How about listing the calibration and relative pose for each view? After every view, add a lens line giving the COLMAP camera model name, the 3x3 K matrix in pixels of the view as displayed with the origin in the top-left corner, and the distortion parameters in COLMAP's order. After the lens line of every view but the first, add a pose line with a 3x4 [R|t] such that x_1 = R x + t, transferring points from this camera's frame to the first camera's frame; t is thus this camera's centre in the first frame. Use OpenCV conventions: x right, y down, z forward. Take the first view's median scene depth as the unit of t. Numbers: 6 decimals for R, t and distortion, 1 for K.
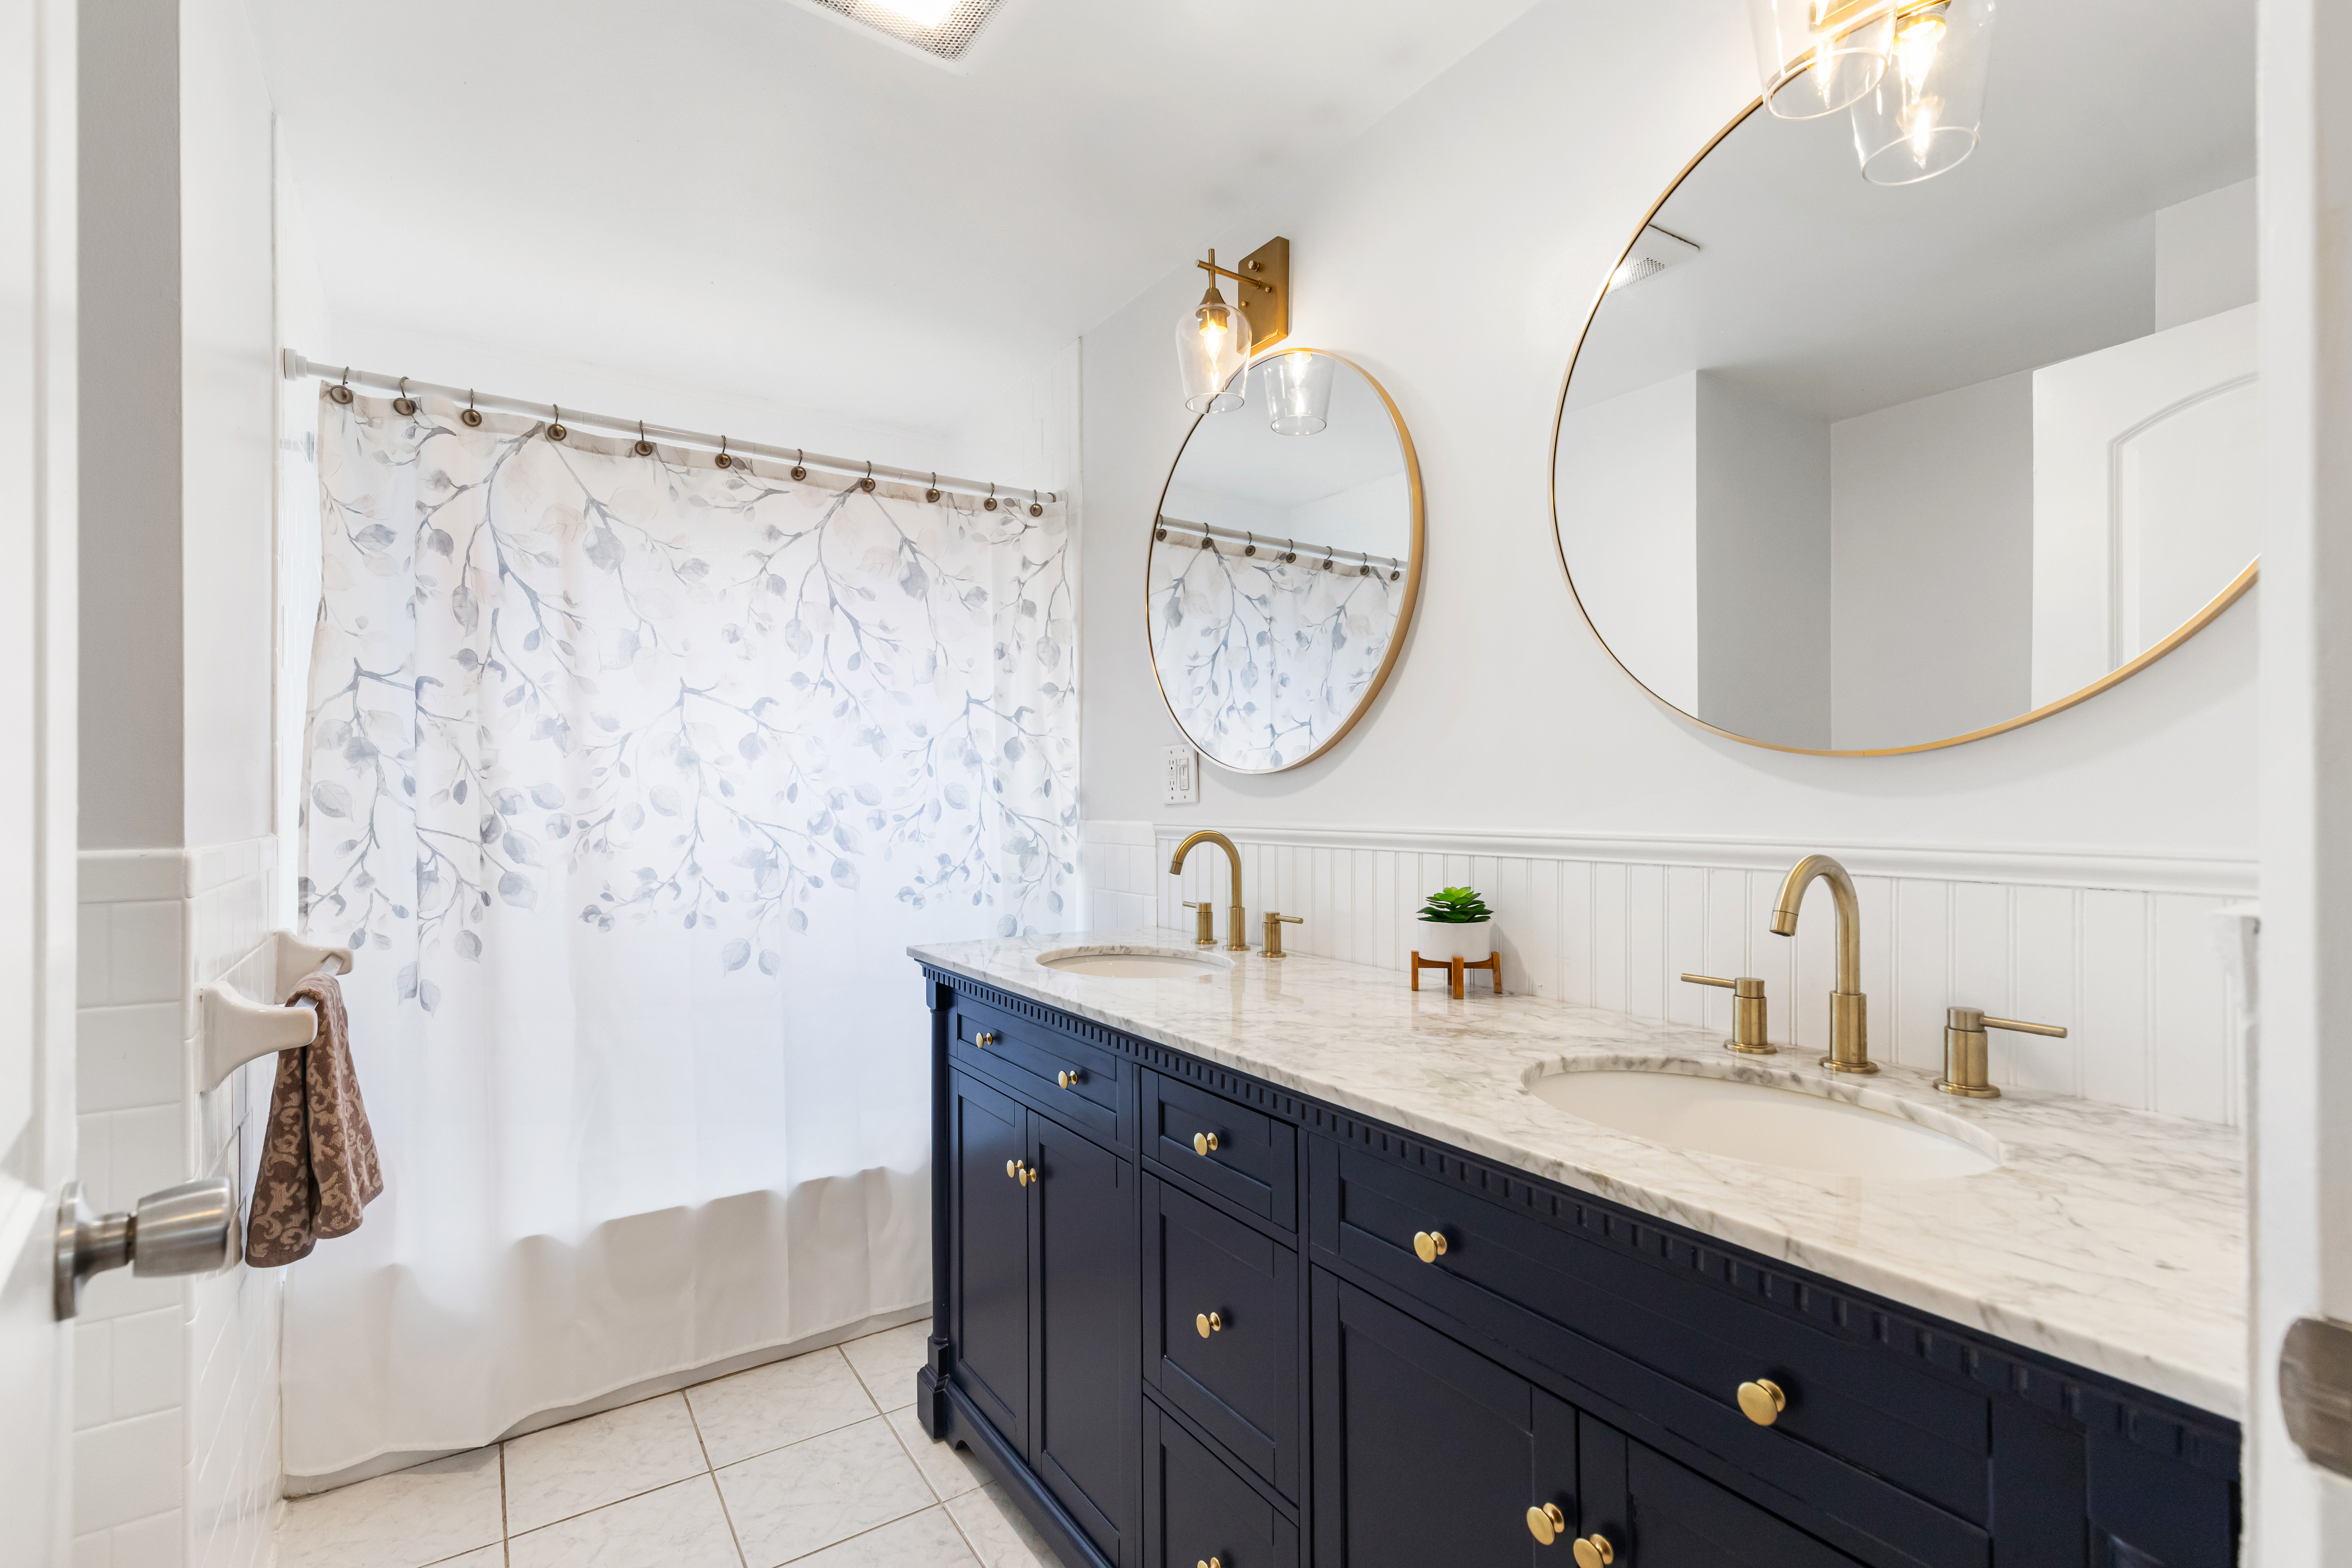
lens RADIAL K [[1070.7, 0, 1184.5], [0, 1070.7, 789.0], [0, 0, 1]] dist [0.009254, -0.002913]
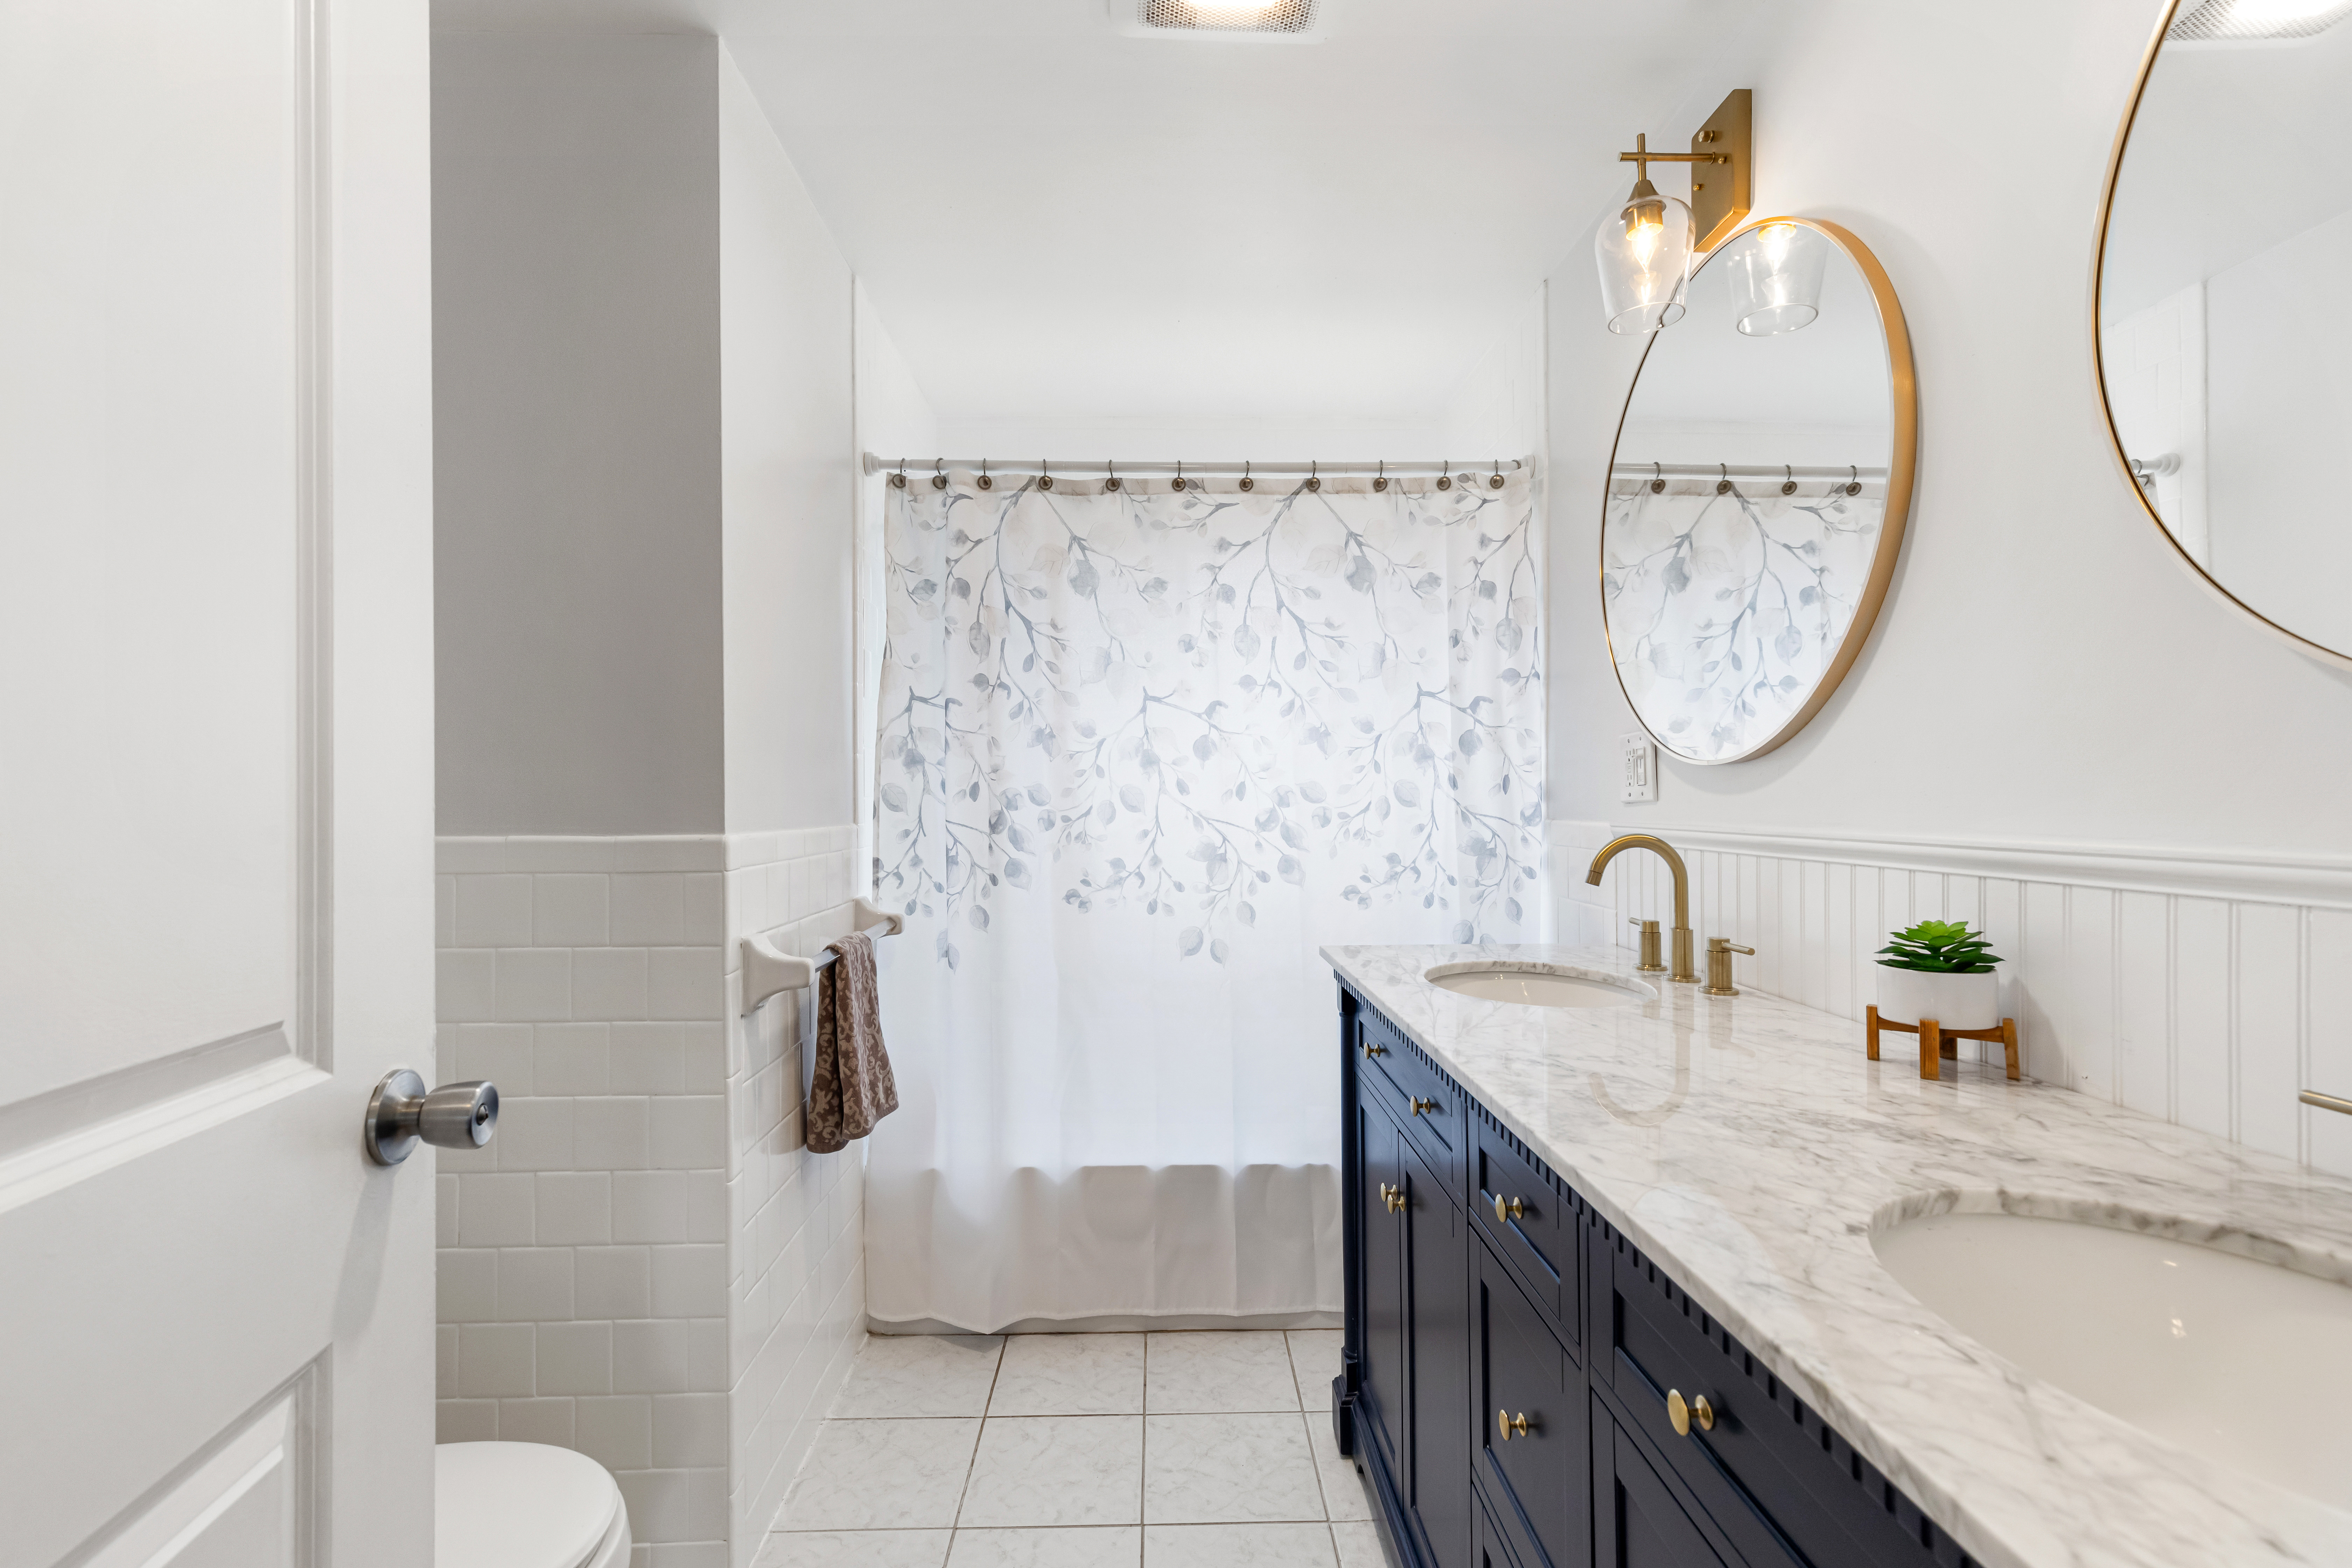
lens RADIAL K [[1070.7, 0, 1172.2], [0, 1070.7, 789.0], [0, 0, 1]] dist [0.009254, -0.002913]
pose [[0.839181, -0.005260, -0.543827, 0.171004], [0.007275, 0.999972, 0.001555, -0.000403], [0.543804, -0.005262, 0.839196, 0.102087]]
